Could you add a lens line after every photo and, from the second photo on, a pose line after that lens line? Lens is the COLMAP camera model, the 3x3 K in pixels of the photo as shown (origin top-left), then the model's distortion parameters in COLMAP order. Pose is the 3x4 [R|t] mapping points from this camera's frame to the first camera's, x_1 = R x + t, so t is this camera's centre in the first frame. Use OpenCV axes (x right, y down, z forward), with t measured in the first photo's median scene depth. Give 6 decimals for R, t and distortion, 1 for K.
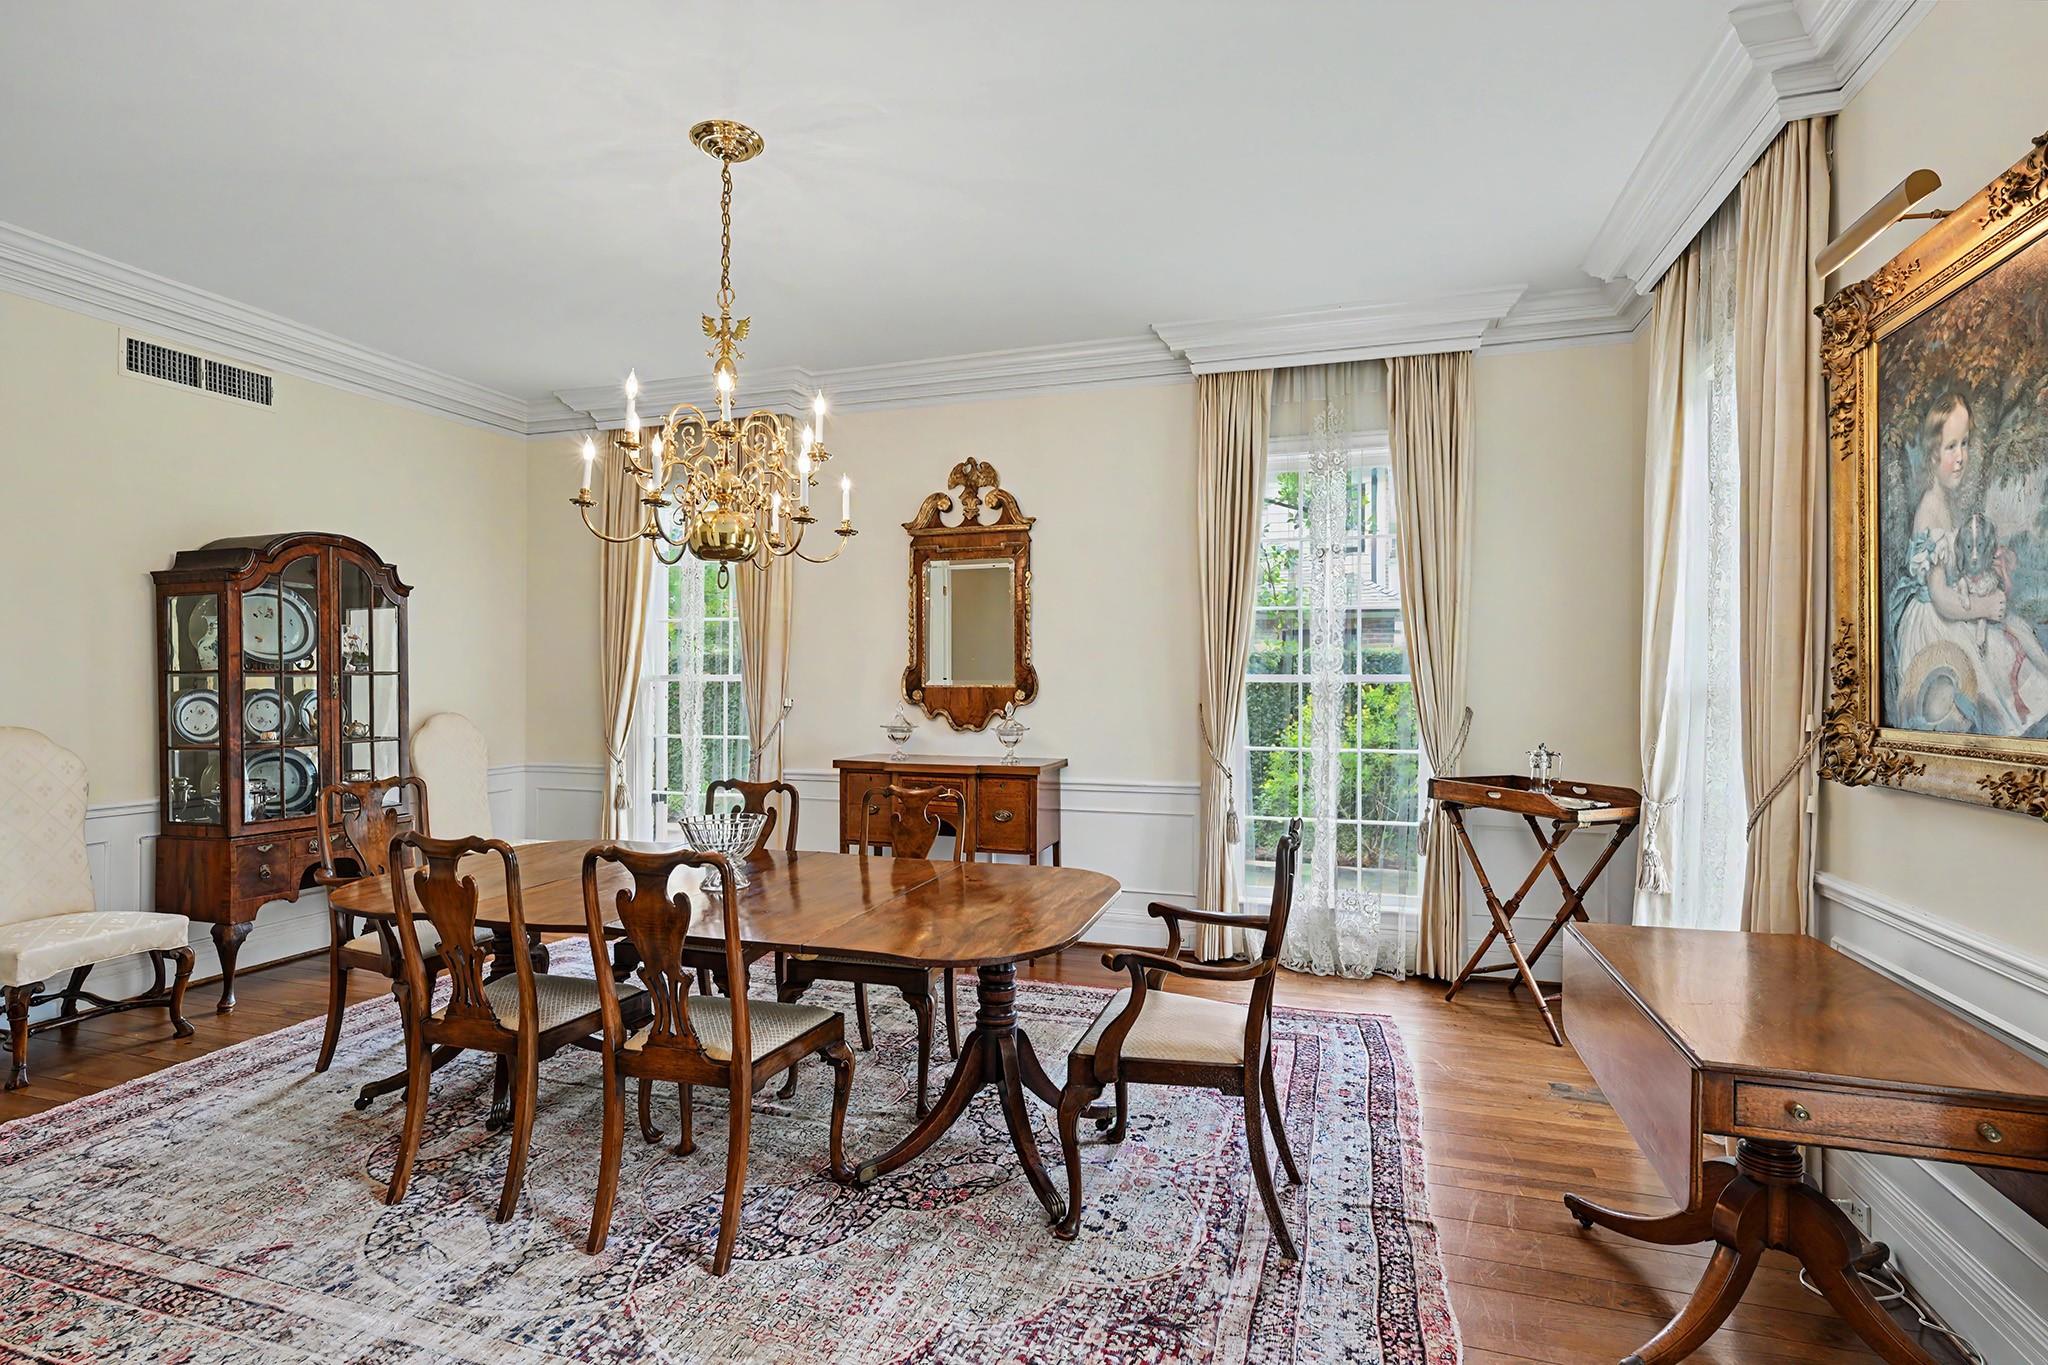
lens RADIAL K [[994.1, 0, 1024.9], [0, 994.1, 696.0], [0, 0, 1]] dist [-0.019373, 0.000491]
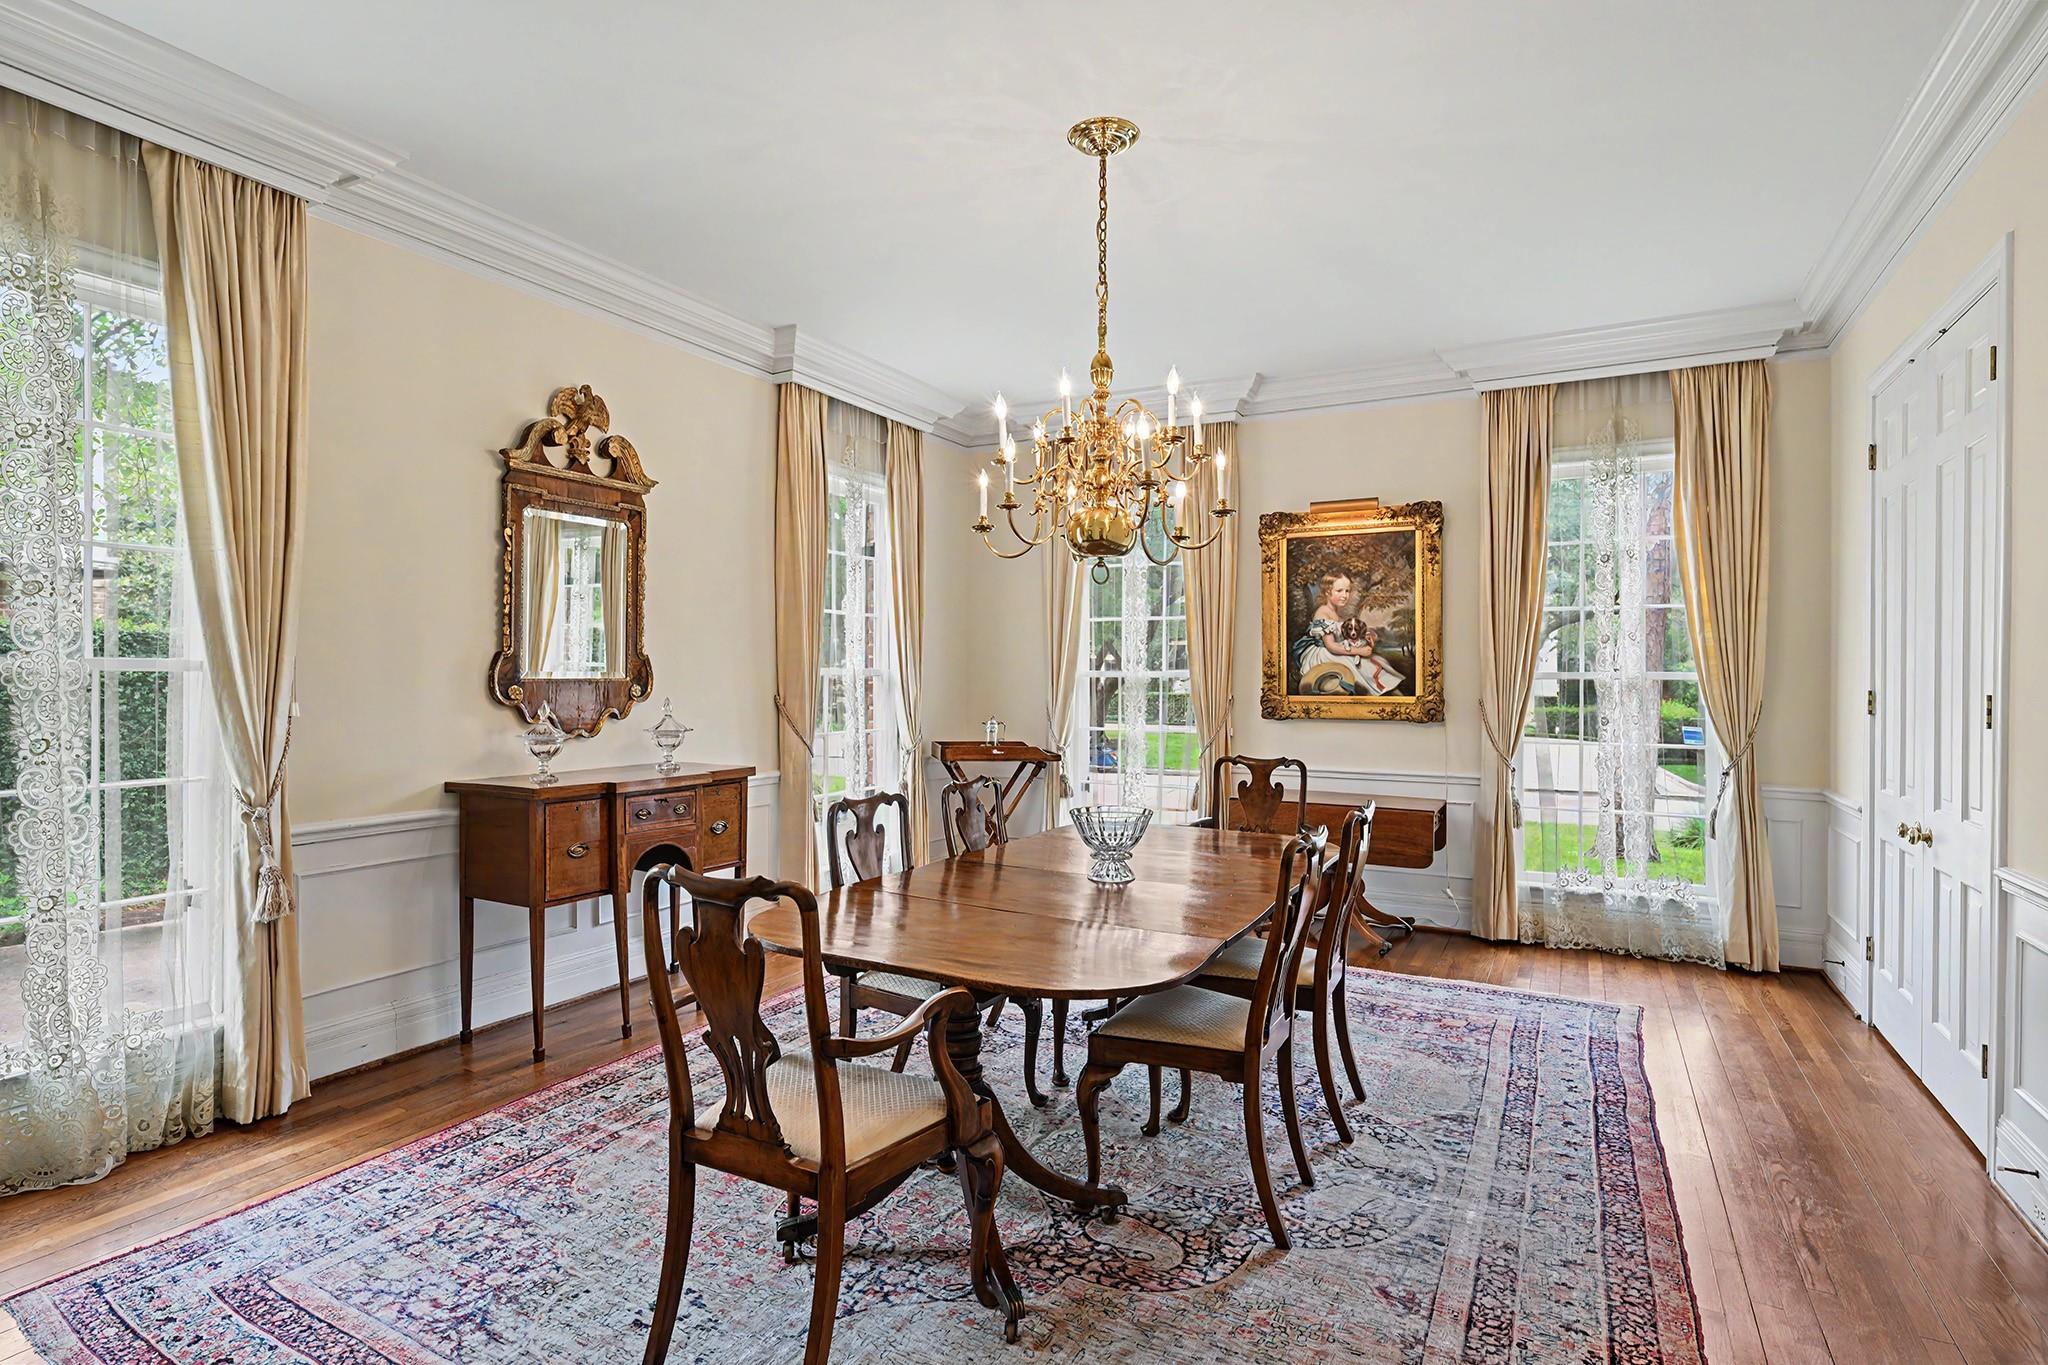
lens RADIAL K [[1049.5, 0, 1028.7], [0, 1049.5, 676.8], [0, 0, 1]] dist [-0.000816, -0.000272]
pose [[0.180598, -0.006603, 0.983535, -1.114586], [0.005752, 0.999967, 0.005657, -0.020380], [-0.983540, 0.004635, 0.180630, 0.710569]]
